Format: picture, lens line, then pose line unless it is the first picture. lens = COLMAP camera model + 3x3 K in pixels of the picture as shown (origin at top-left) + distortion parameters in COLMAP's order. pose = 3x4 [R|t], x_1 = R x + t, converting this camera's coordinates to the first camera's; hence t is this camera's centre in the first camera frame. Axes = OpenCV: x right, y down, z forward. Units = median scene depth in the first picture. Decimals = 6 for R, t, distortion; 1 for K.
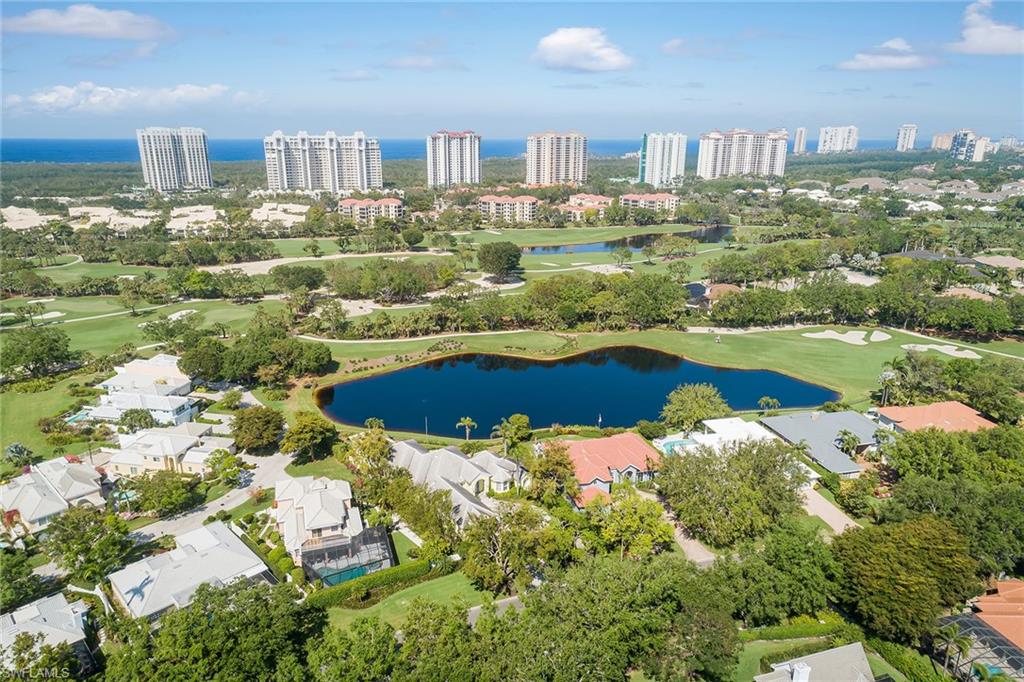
lens RADIAL K [[682.8, 0, 510.9], [0, 682.8, 341.0], [0, 0, 1]] dist [0.026855, 0.004712]
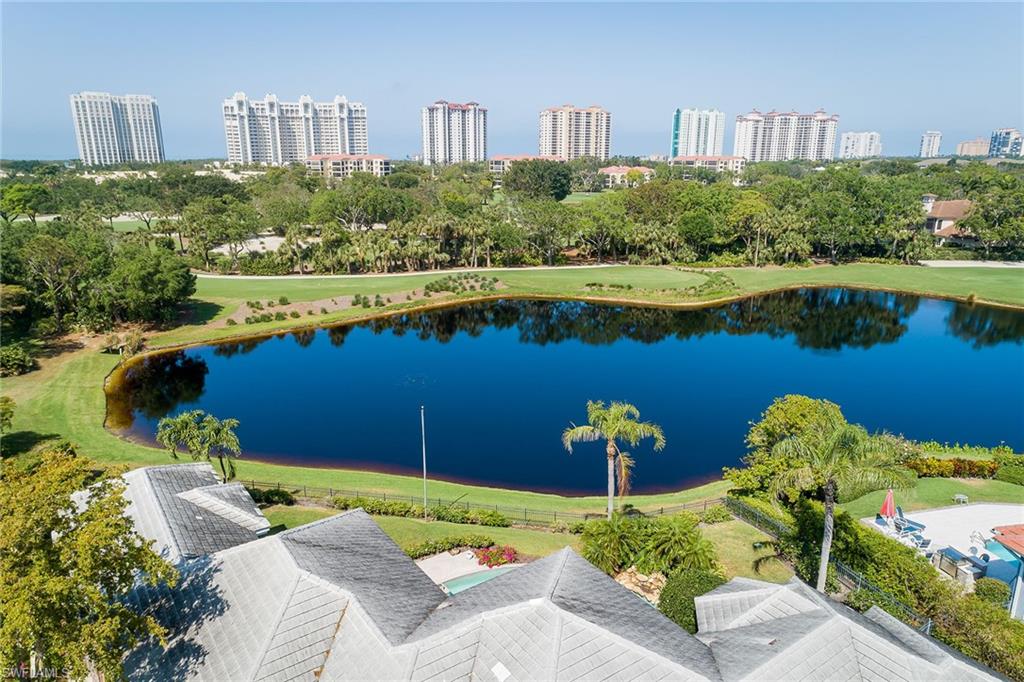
lens RADIAL K [[682.8, 0, 510.9], [0, 682.8, 341.0], [0, 0, 1]] dist [0.026855, 0.004712]
pose [[0.999964, -0.005441, 0.006478, -0.038181], [0.005702, 0.999139, -0.041085, 0.039602], [-0.006249, 0.041120, 0.999135, 0.306776]]
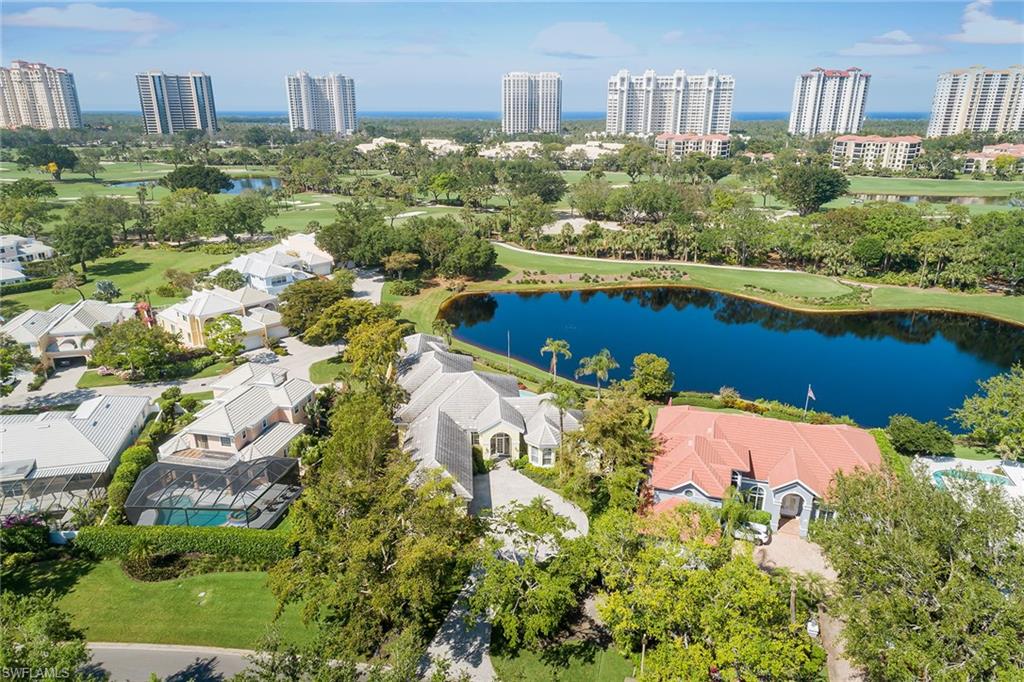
lens RADIAL K [[682.8, 0, 510.9], [0, 682.8, 341.0], [0, 0, 1]] dist [0.026855, 0.004712]
pose [[0.857348, 0.169751, -0.485941, 0.076489], [-0.155734, 0.985355, 0.069446, 0.030280], [0.490613, 0.016138, 0.871228, 0.176832]]
